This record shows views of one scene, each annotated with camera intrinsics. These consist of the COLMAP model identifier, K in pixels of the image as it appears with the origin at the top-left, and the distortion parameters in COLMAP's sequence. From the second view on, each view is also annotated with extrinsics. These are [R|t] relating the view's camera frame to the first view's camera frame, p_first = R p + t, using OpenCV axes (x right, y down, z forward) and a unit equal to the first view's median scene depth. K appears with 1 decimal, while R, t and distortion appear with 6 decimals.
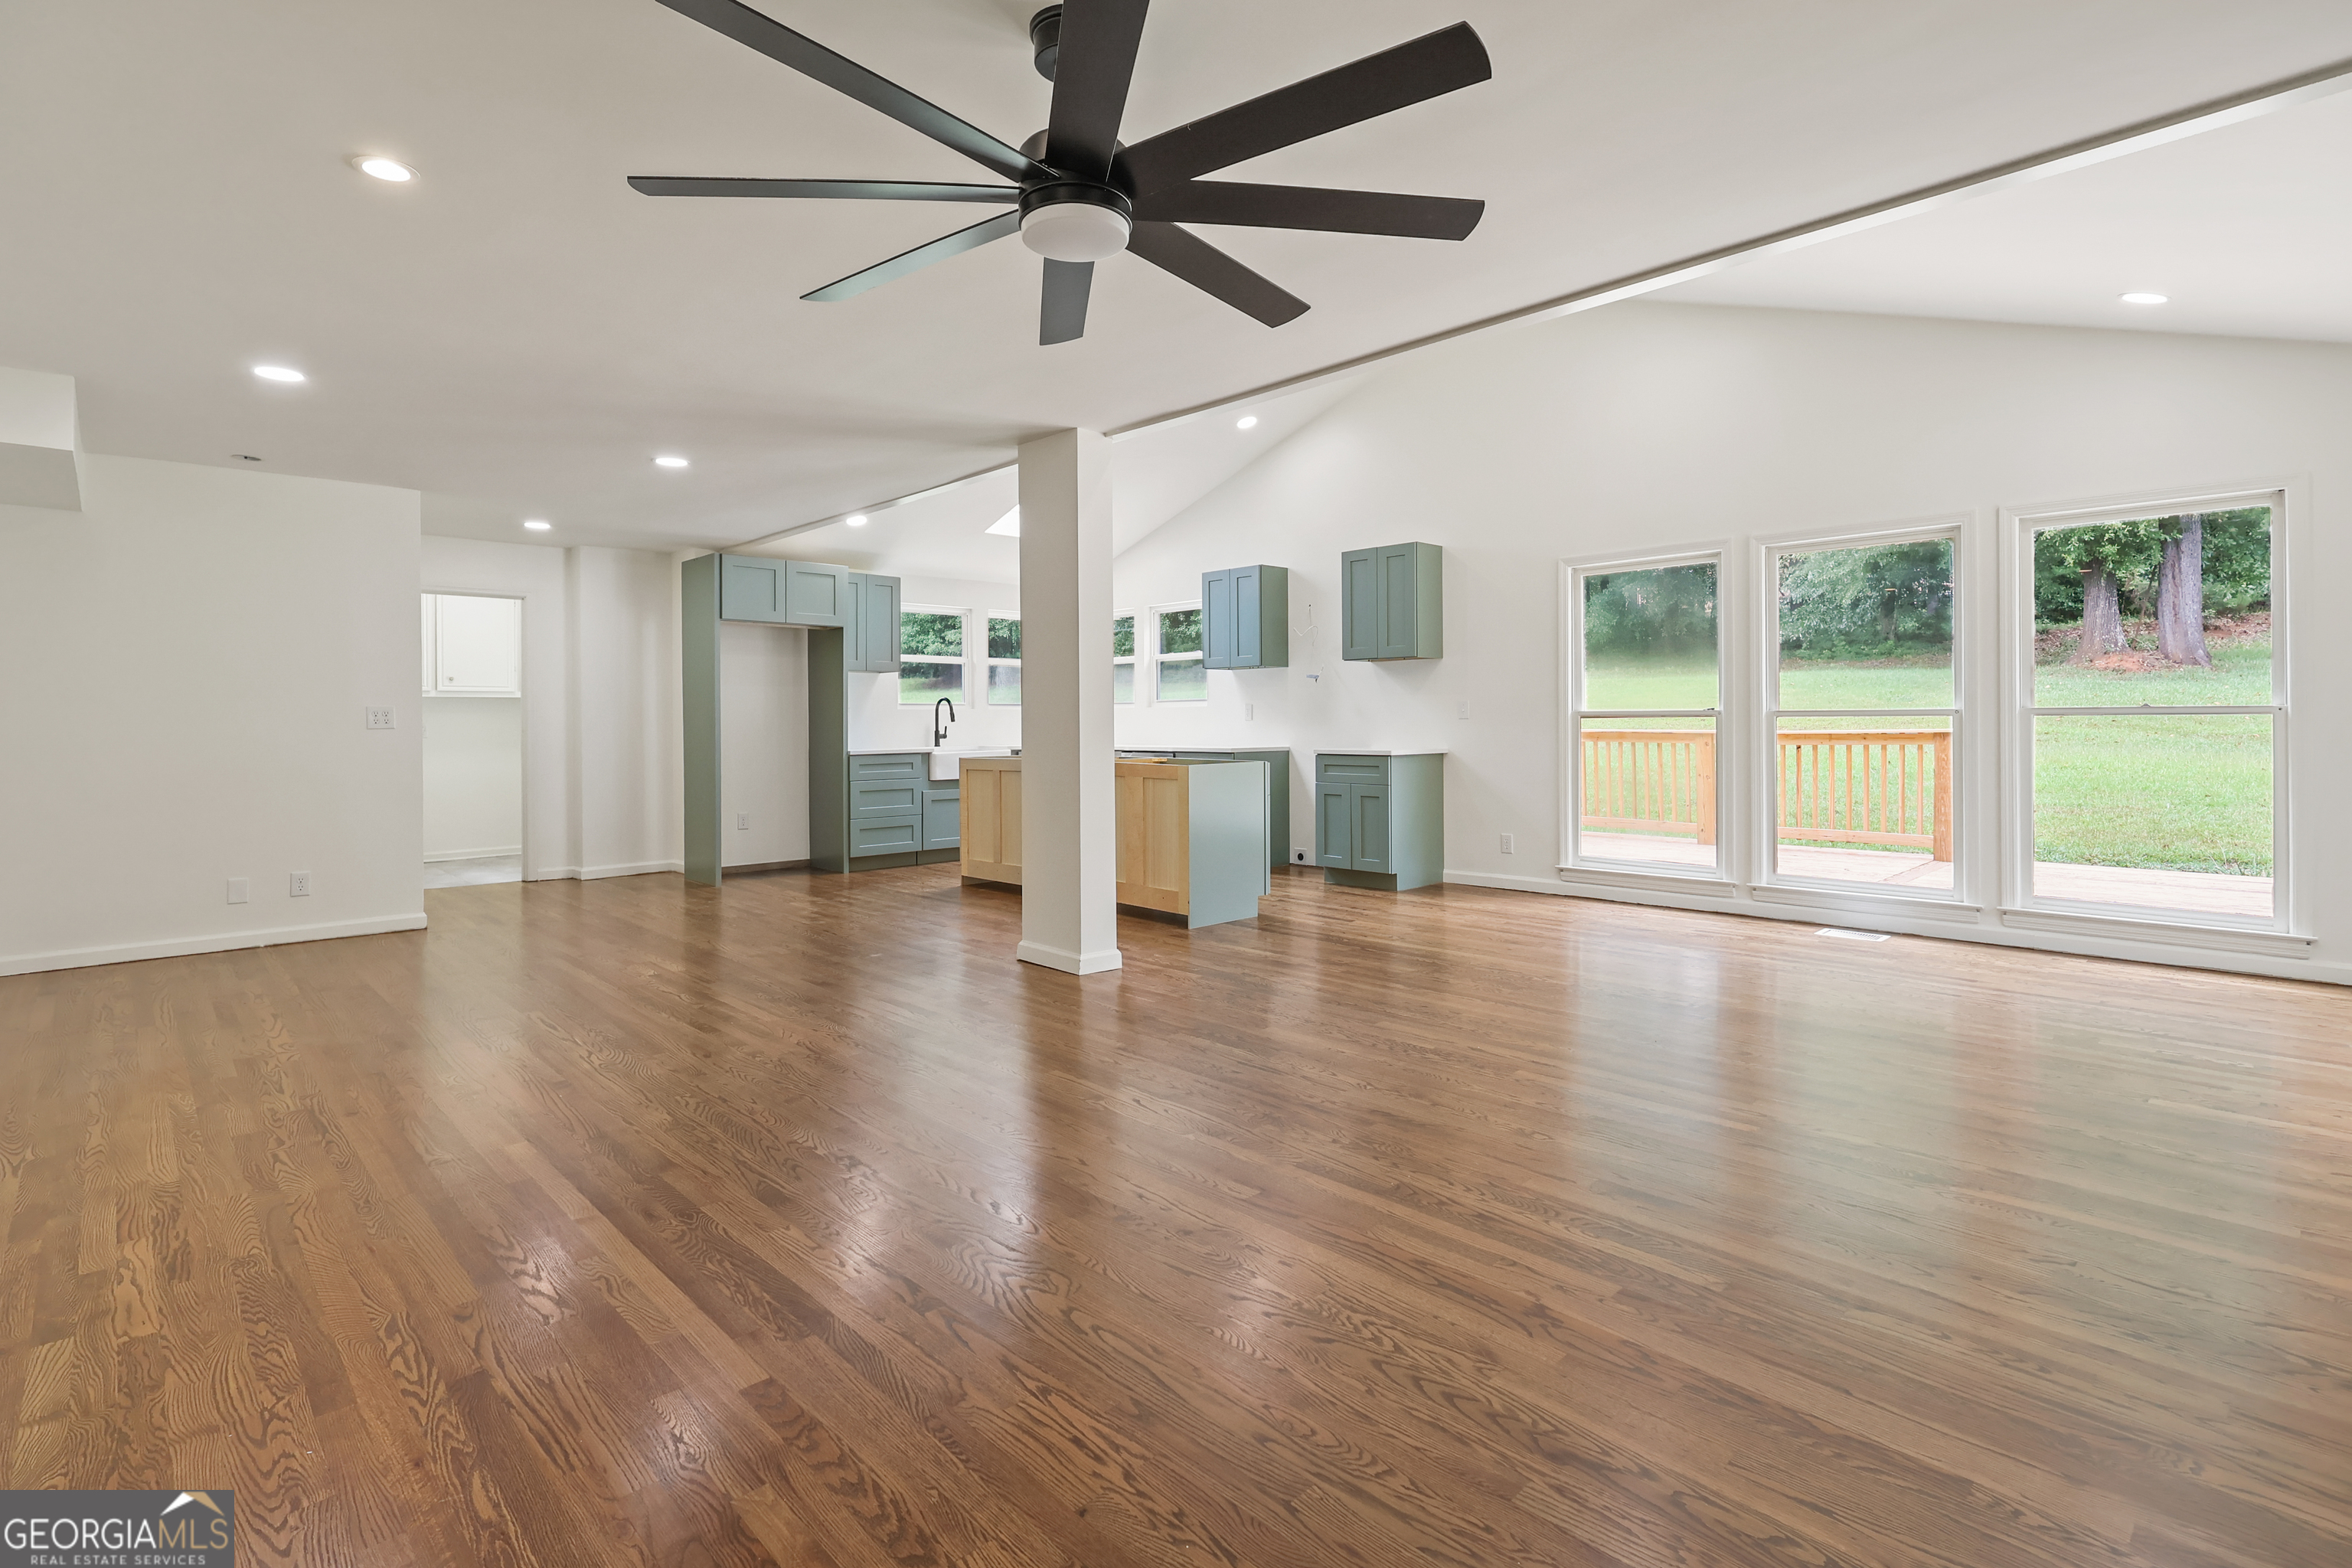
lens RADIAL K [[1122.8, 0, 1168.4], [0, 1122.8, 717.5], [0, 0, 1]] dist [0.000083, 0.000312]
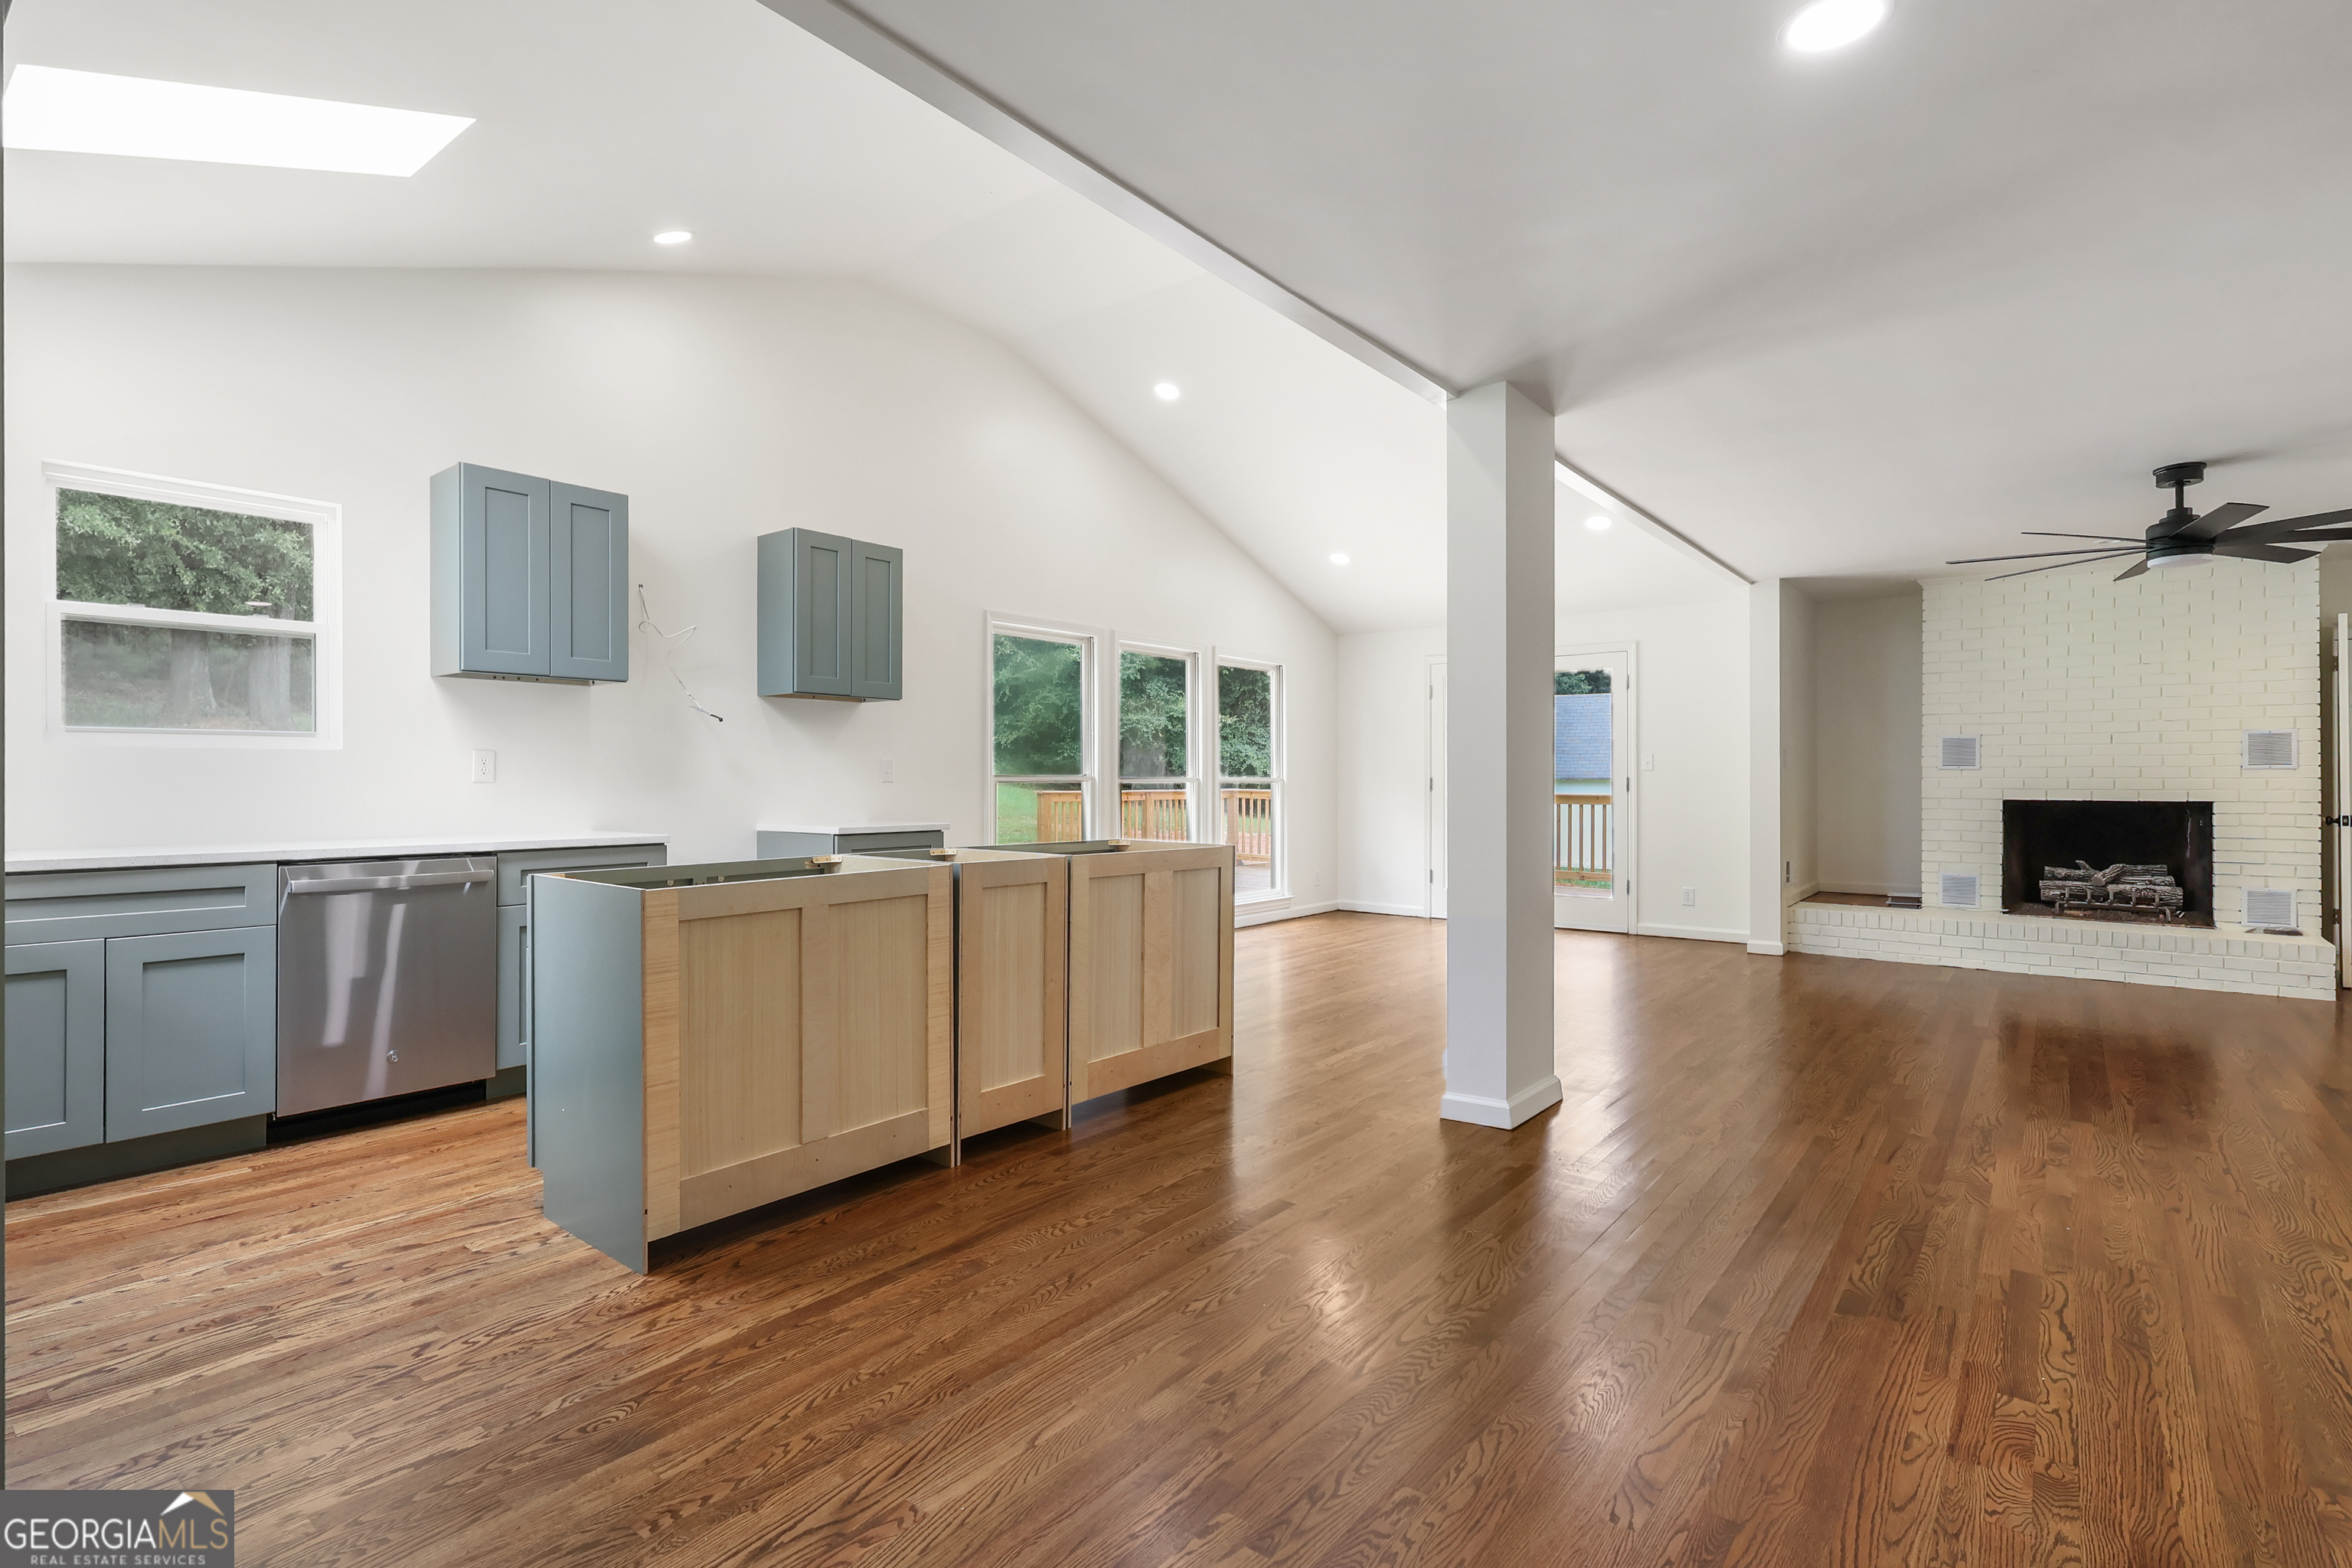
lens RADIAL K [[1122.8, 0, 1173.5], [0, 1122.8, 776.7], [0, 0, 1]] dist [0.000083, 0.000312]
pose [[-0.145263, 0.010696, 0.989335, -0.675639], [-0.002325, 0.999935, -0.011152, 0.006282], [-0.989390, -0.003921, -0.145229, 1.119312]]
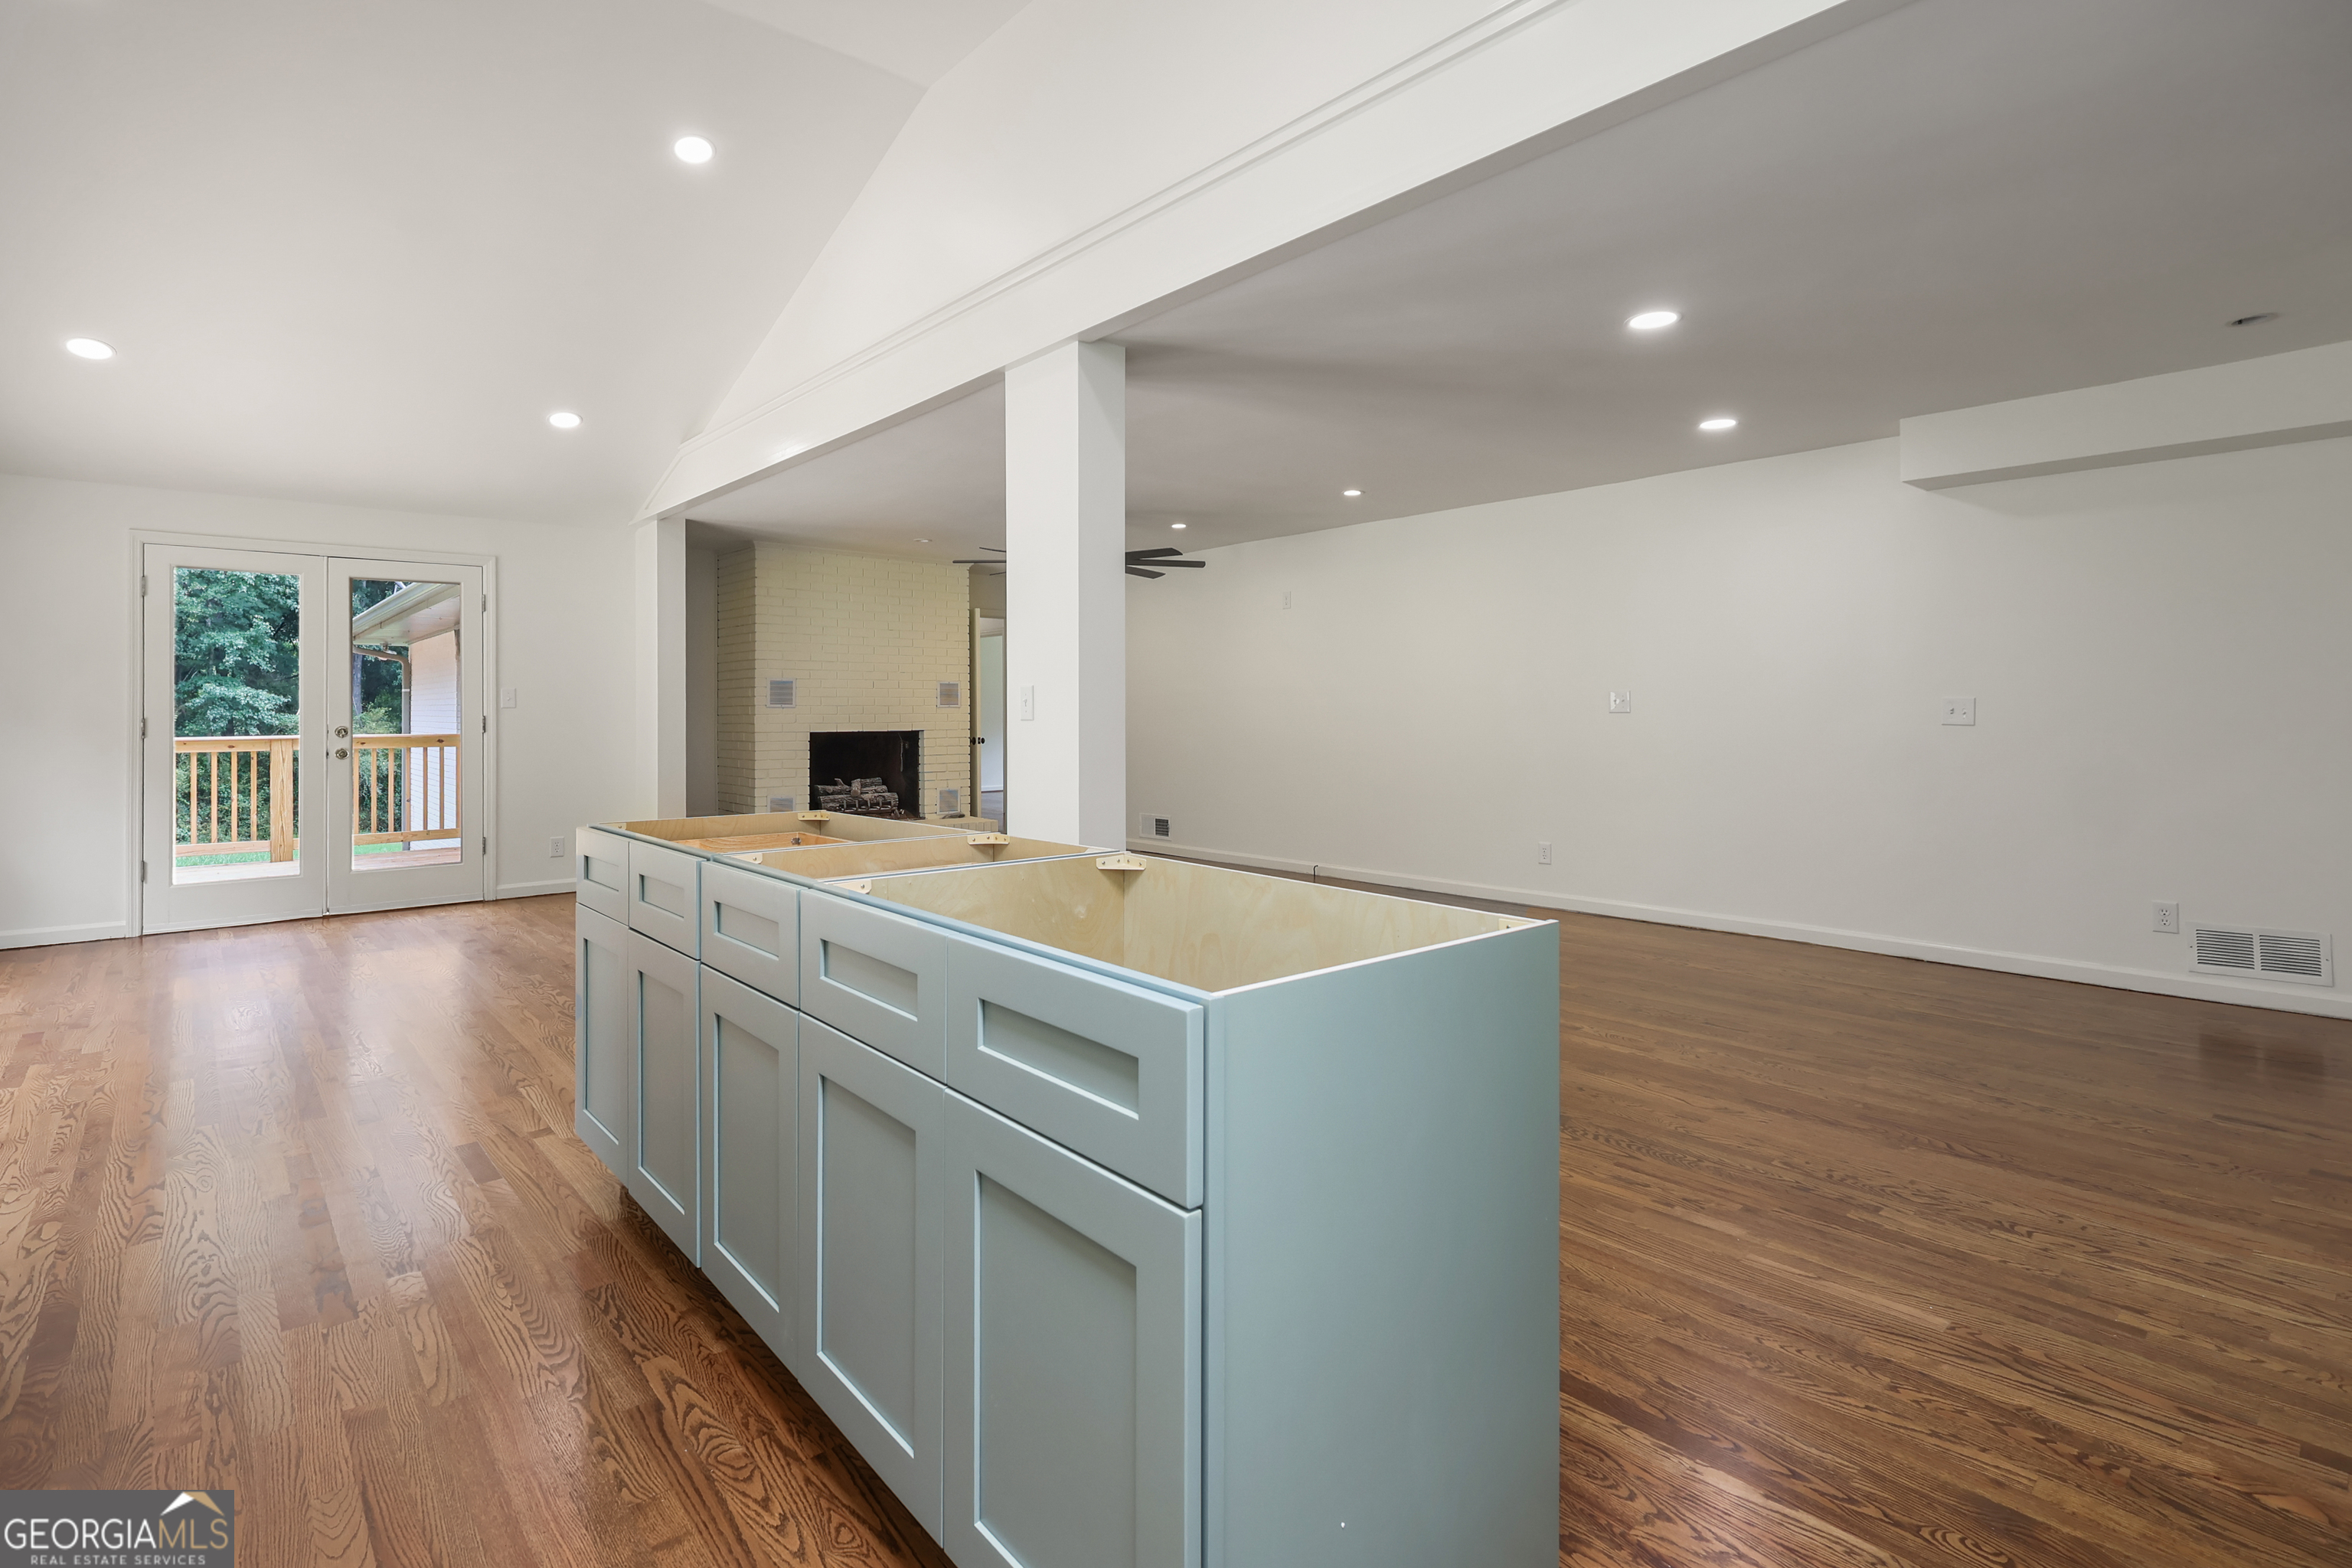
lens RADIAL K [[1122.8, 0, 1161.1], [0, 1122.8, 714.9], [0, 0, 1]] dist [0.000083, 0.000312]
pose [[-0.998994, 0.013472, 0.042771, -0.165755], [0.013507, 0.999909, 0.000527, -0.001181], [-0.042760, 0.001104, -0.999085, 1.489258]]
